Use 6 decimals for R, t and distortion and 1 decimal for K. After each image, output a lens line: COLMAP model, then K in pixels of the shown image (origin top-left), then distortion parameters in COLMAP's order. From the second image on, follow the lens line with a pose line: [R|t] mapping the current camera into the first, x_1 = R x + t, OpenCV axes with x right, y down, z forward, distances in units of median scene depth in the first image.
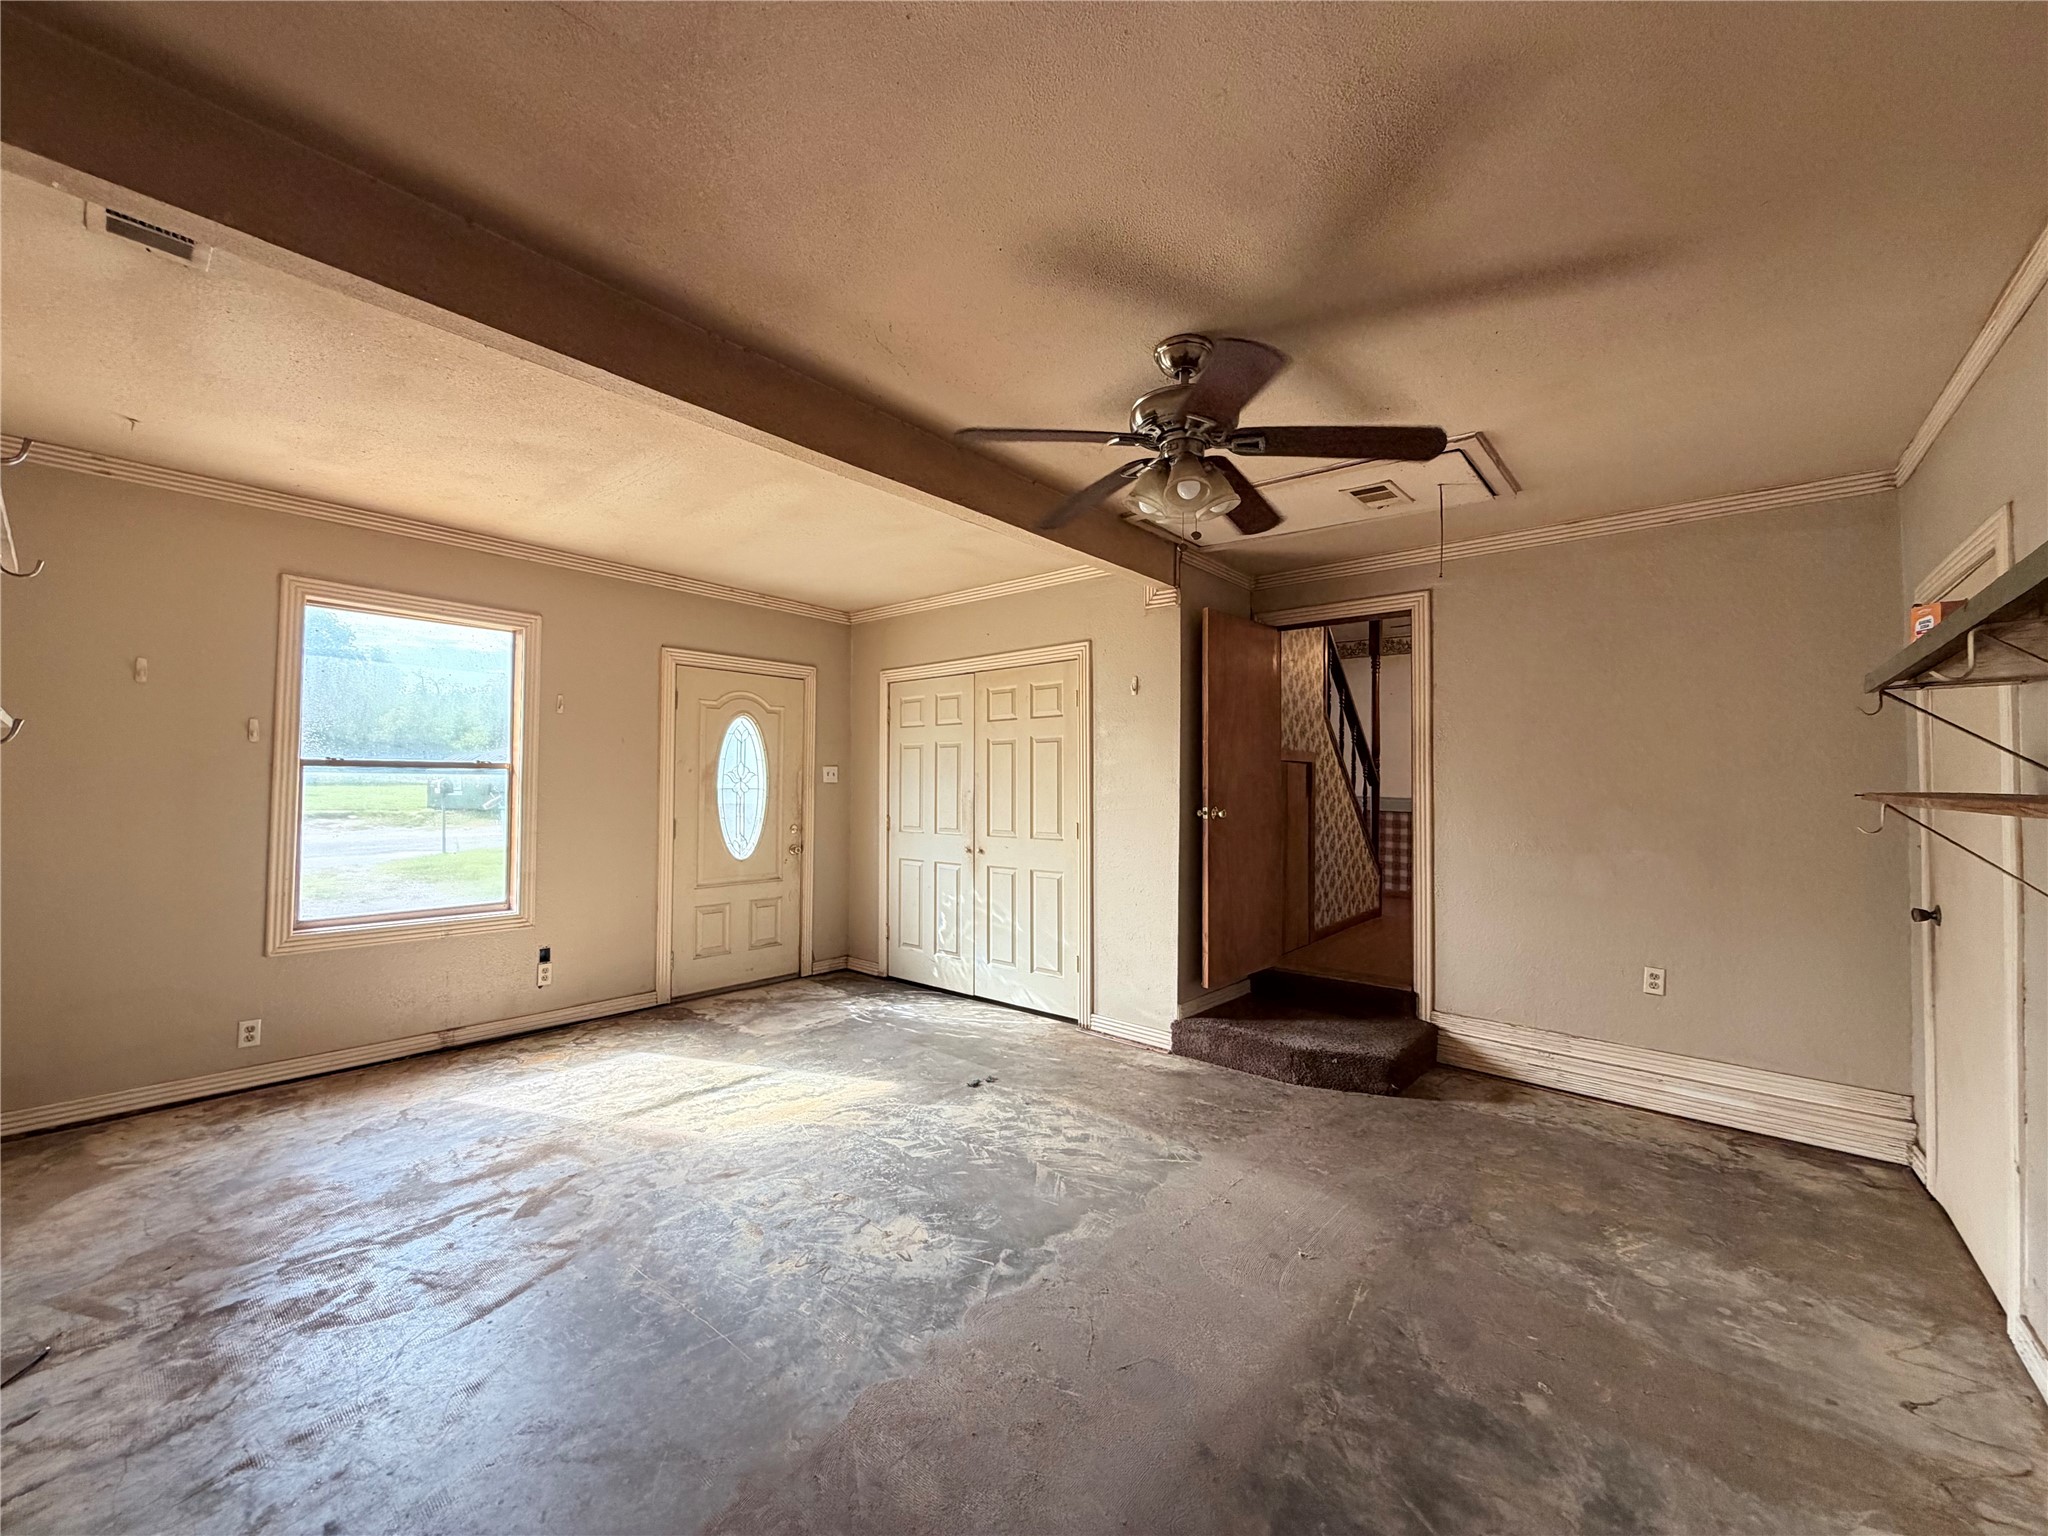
lens RADIAL K [[815.5, 0, 1019.4], [0, 815.5, 770.0], [0, 0, 1]] dist [0.001650, -0.000104]
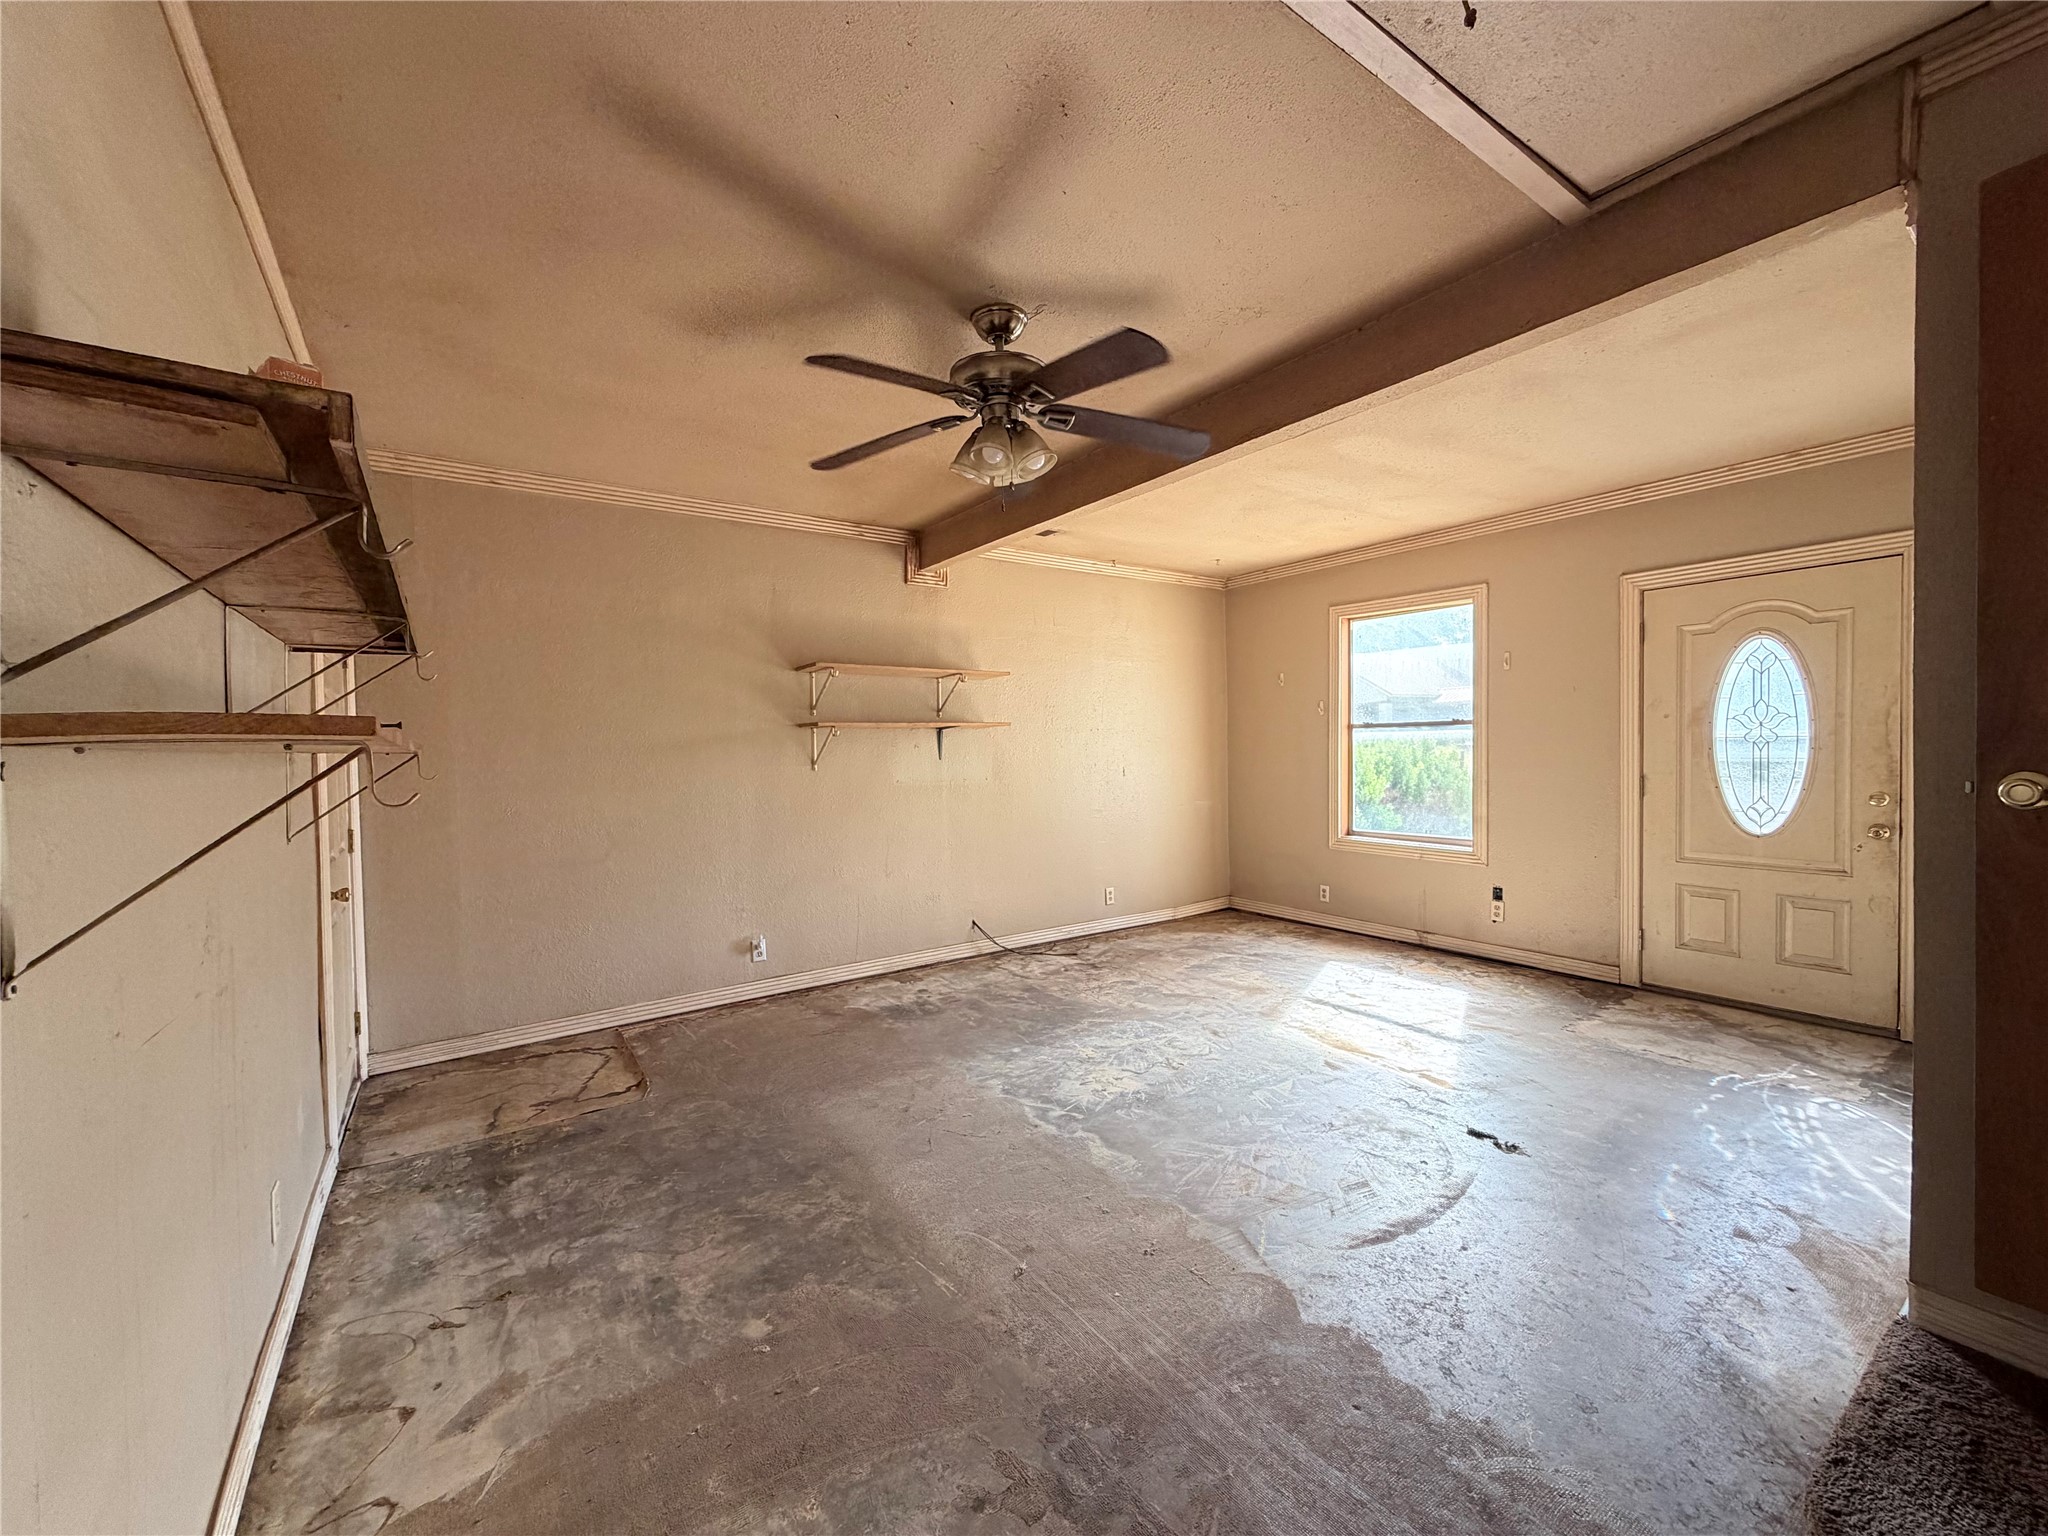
lens RADIAL K [[815.5, 0, 1019.4], [0, 815.5, 770.0], [0, 0, 1]] dist [0.001650, -0.000104]
pose [[-0.252449, 0.020600, -0.967391, 0.778186], [0.030908, 0.999435, 0.013217, 0.033542], [0.967116, -0.026564, -0.252943, 0.813021]]
